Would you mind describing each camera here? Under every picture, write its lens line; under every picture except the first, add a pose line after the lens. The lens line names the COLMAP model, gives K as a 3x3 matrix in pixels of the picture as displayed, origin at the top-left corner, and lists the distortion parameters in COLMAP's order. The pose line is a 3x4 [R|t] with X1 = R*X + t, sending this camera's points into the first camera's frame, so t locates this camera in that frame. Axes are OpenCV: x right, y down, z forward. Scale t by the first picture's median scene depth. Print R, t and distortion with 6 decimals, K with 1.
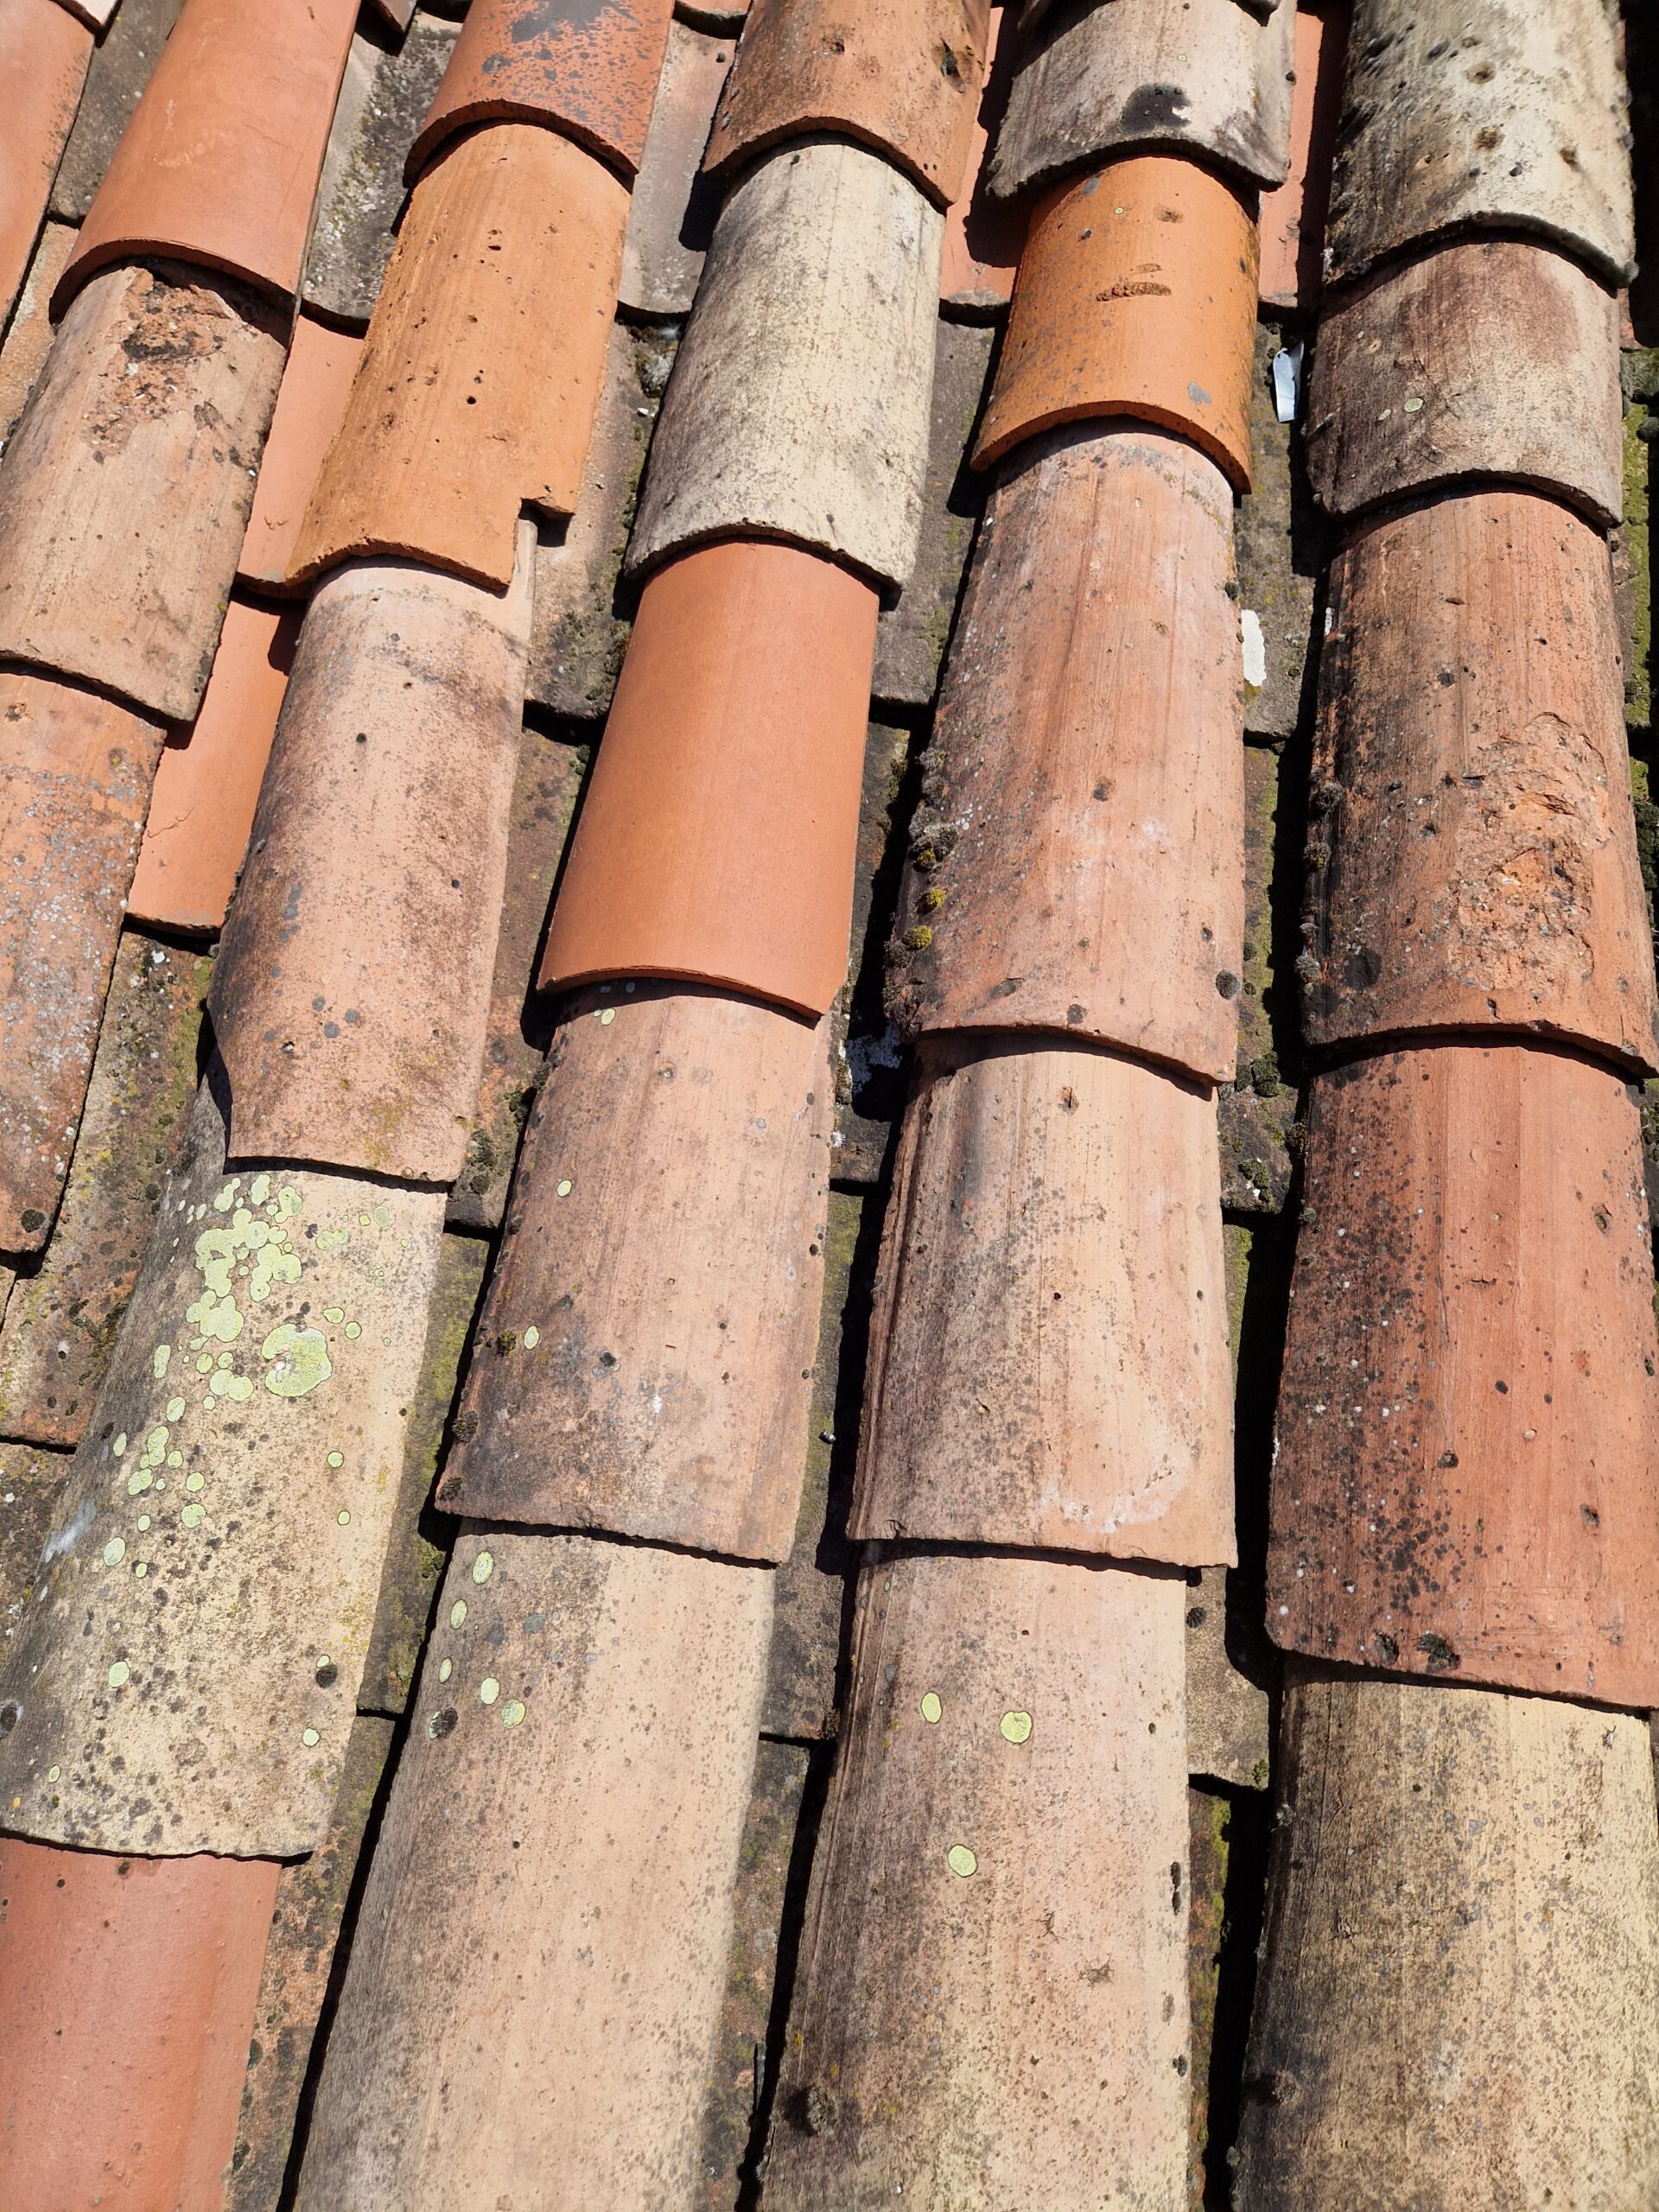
lens RADIAL K [[1469.3, 0, 777.9], [0, 1469.3, 1091.9], [0, 0, 1]] dist [0.085384, -0.057444]
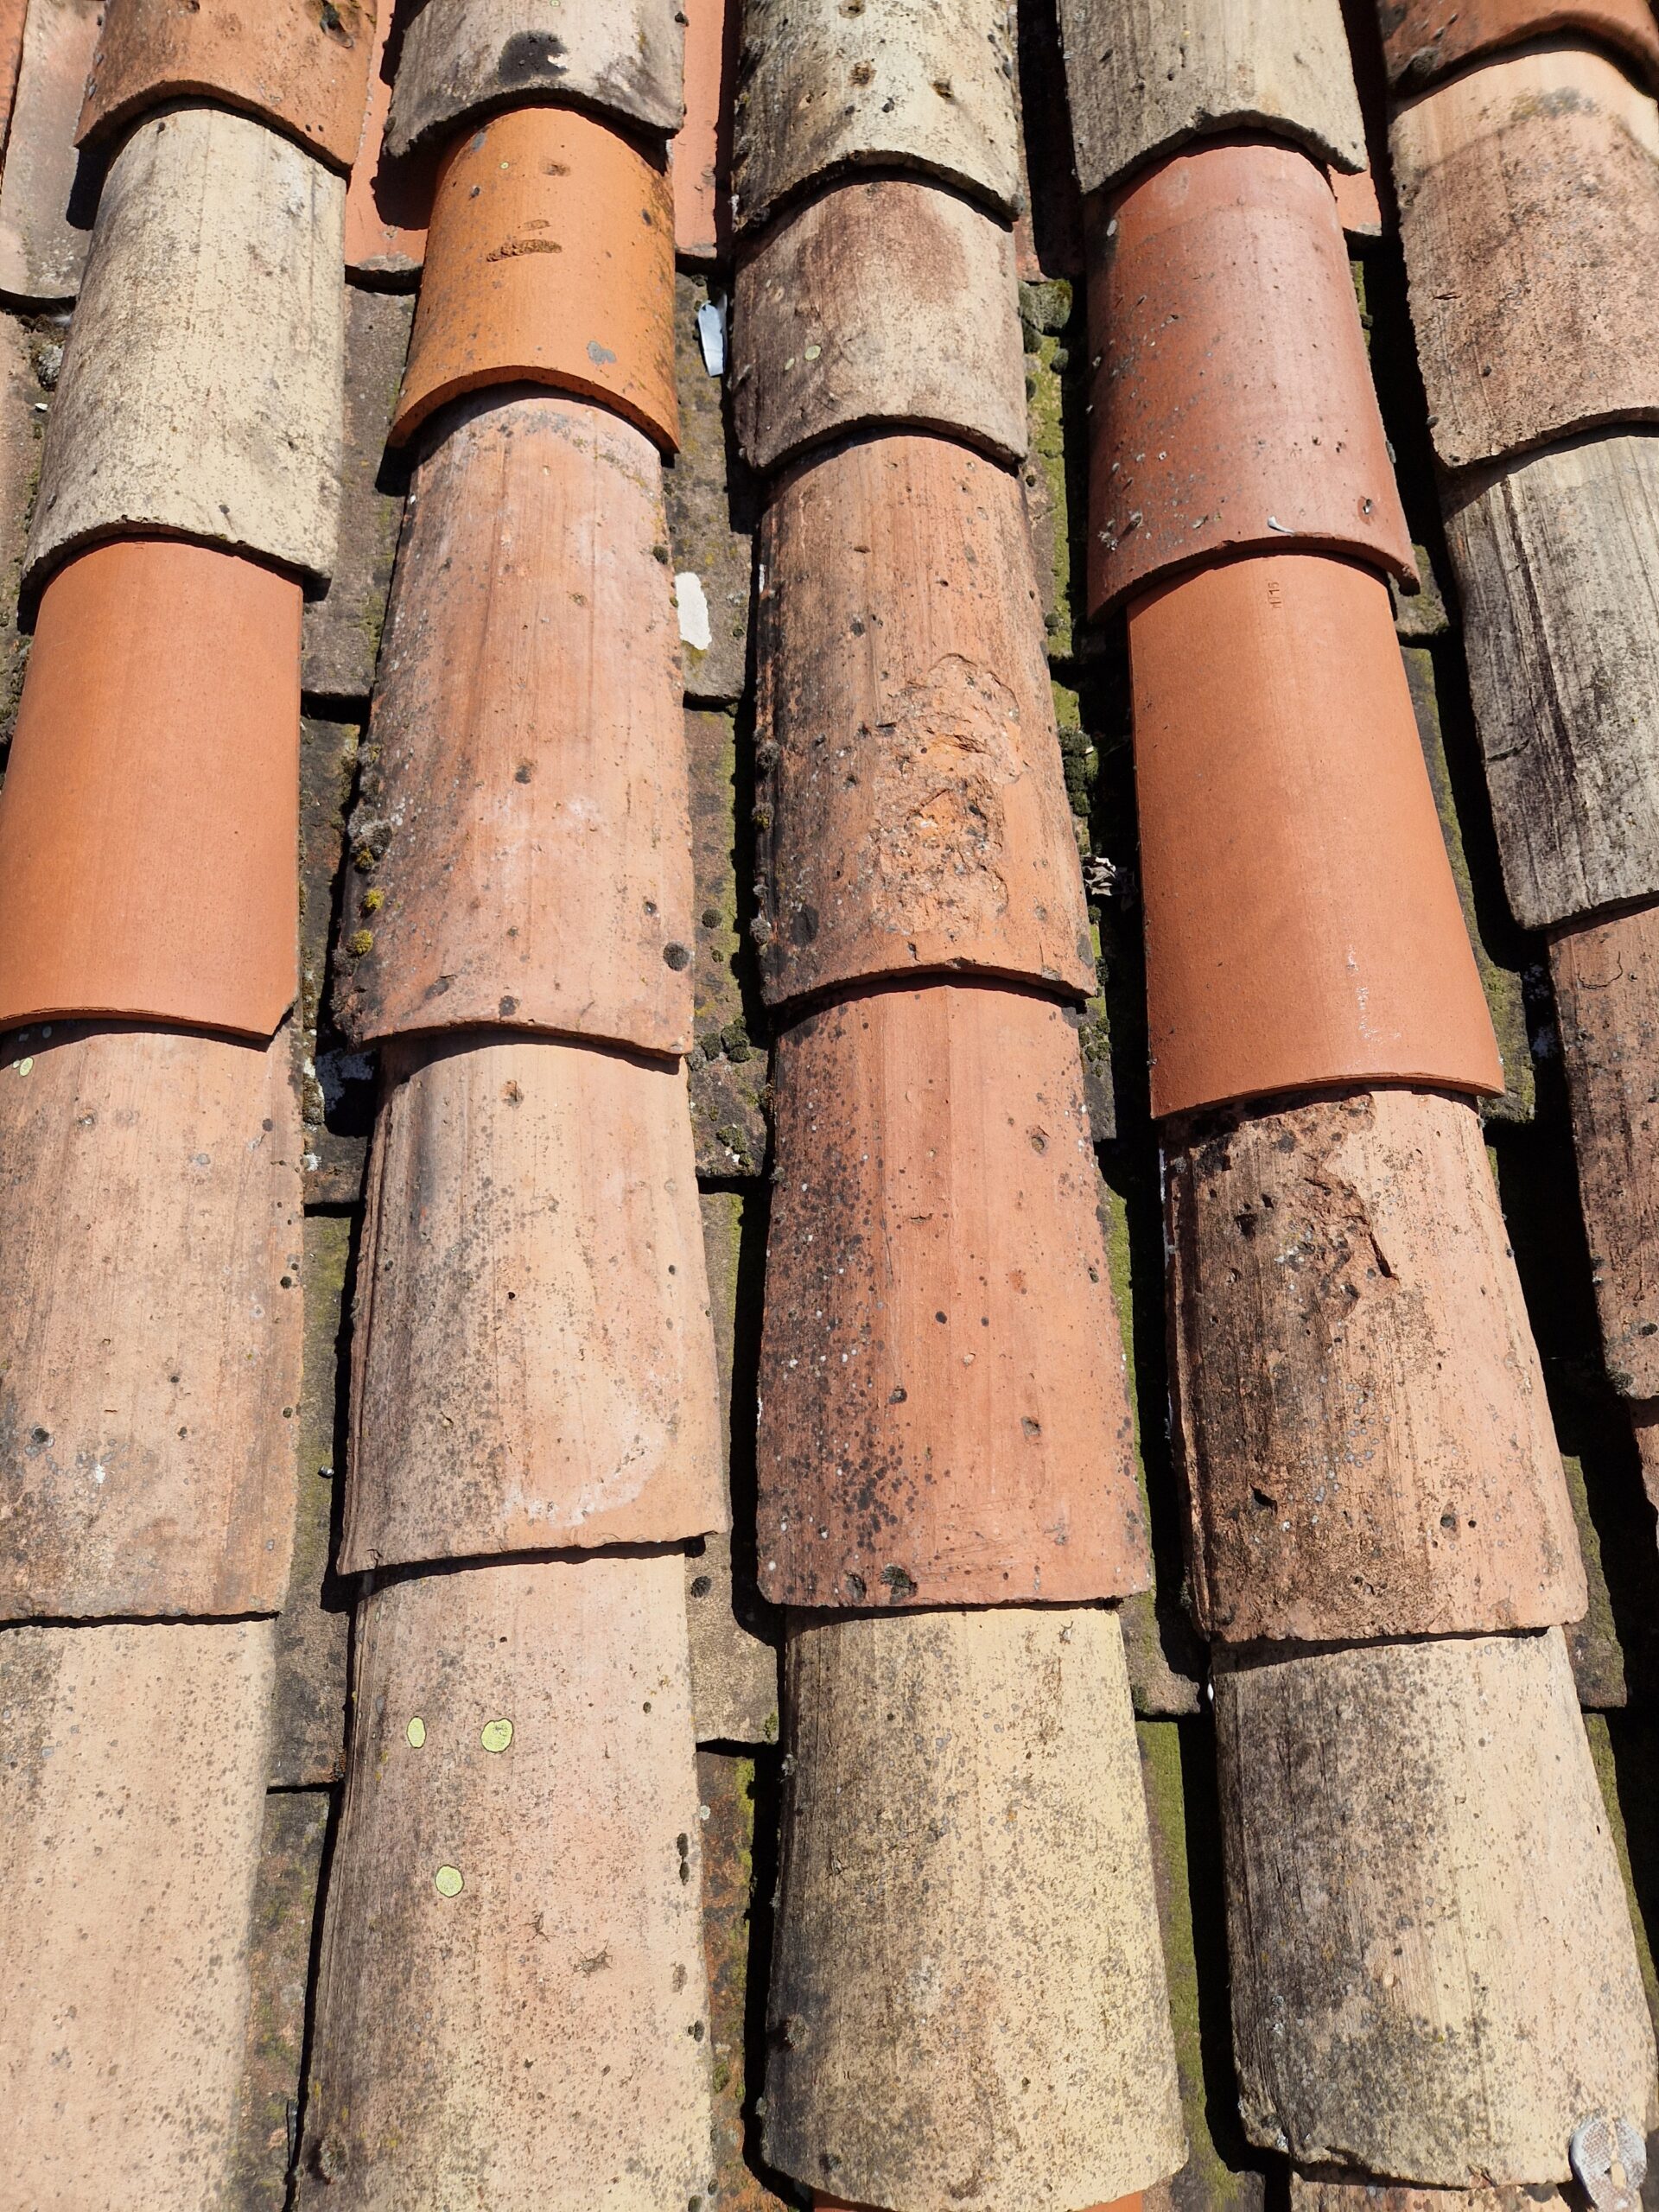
lens RADIAL K [[1465.7, 0, 829.5], [0, 1465.7, 1106.0], [0, 0, 1]] dist [0.088744, -0.064648]
pose [[0.984361, -0.133441, 0.115011, 0.285548], [0.129932, 0.990813, 0.037518, 0.003984], [-0.118960, -0.021988, 0.992656, 0.004097]]
